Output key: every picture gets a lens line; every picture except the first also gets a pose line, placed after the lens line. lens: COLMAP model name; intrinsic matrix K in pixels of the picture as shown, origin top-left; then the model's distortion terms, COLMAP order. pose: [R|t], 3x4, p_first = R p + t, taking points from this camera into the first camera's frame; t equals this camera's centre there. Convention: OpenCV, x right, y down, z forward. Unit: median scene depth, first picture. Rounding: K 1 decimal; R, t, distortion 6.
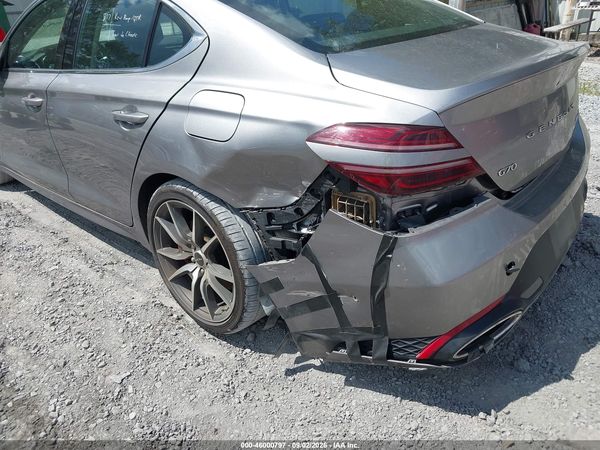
lens RADIAL K [[471.4, 0, 300.0], [0, 471.4, 225.0], [0, 0, 1]] dist [0.015226, -0.003686]
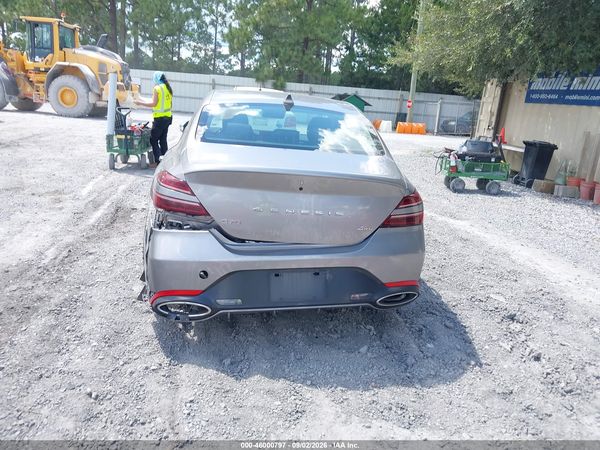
lens RADIAL K [[471.4, 0, 300.0], [0, 471.4, 225.0], [0, 0, 1]] dist [0.015226, -0.003686]
pose [[0.741165, 0.283705, -0.608429, 1.477998], [-0.410117, 0.908878, -0.075788, -0.071518], [0.531486, 0.305699, 0.789981, -0.175788]]
